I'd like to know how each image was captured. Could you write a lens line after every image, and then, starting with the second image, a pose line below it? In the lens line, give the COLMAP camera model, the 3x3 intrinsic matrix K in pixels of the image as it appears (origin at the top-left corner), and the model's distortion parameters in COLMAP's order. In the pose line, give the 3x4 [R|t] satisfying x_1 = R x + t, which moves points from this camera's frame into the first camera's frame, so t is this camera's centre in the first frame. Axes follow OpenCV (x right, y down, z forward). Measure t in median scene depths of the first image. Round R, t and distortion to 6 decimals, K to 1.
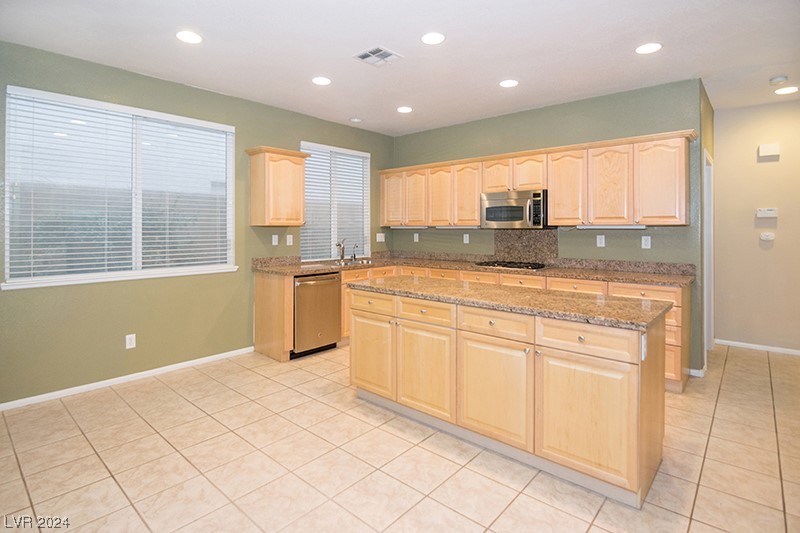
lens RADIAL K [[403.5, 0, 396.6], [0, 403.5, 241.7], [0, 0, 1]] dist [-0.023816, -0.000355]
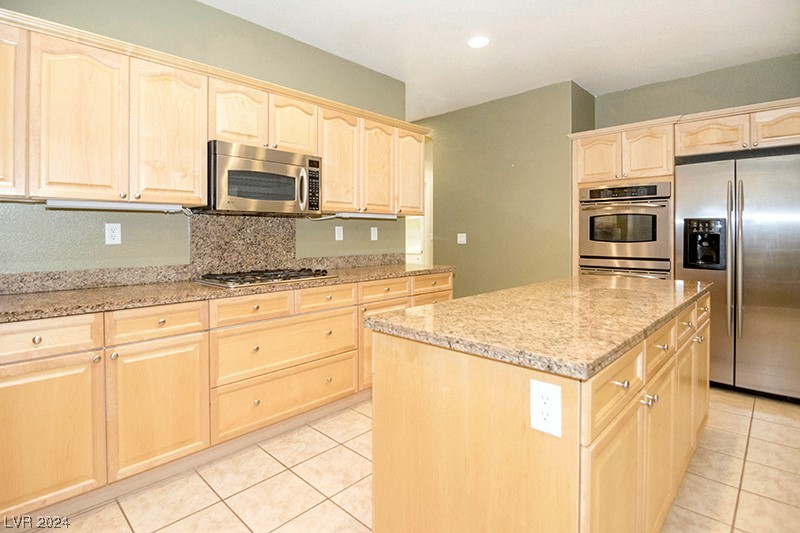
lens RADIAL K [[403.5, 0, 396.6], [0, 403.5, 241.7], [0, 0, 1]] dist [-0.023816, -0.000355]
pose [[0.050632, -0.021188, 0.998493, -0.293048], [0.032728, 0.999273, 0.019545, 0.003088], [-0.998181, 0.031689, 0.051289, 0.803475]]
